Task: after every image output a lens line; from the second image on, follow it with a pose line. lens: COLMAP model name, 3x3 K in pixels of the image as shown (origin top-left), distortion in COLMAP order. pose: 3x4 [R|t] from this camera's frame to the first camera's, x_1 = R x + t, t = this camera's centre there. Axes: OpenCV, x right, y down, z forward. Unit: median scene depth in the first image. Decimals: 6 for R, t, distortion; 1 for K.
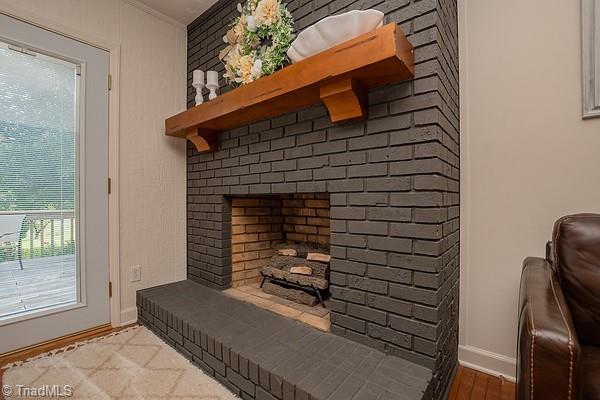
lens RADIAL K [[273.4, 0, 306.0], [0, 273.4, 201.9], [0, 0, 1]] dist [-0.025441, 0.002212]
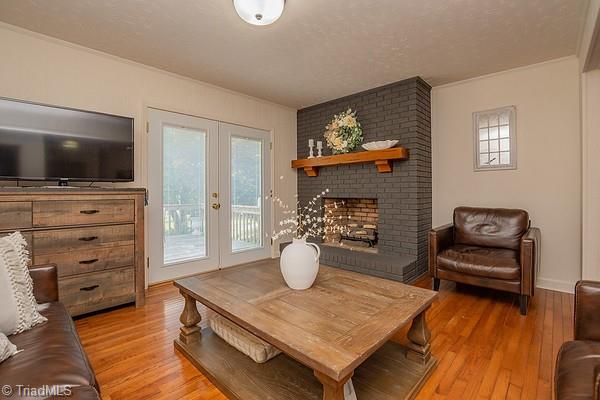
lens RADIAL K [[273.4, 0, 300.9], [0, 273.4, 191.4], [0, 0, 1]] dist [-0.025441, 0.002212]
pose [[0.995857, -0.004168, -0.090842, -0.287874], [0.003836, 0.999985, -0.003821, -0.068854], [0.090857, 0.003457, 0.995858, -1.161692]]
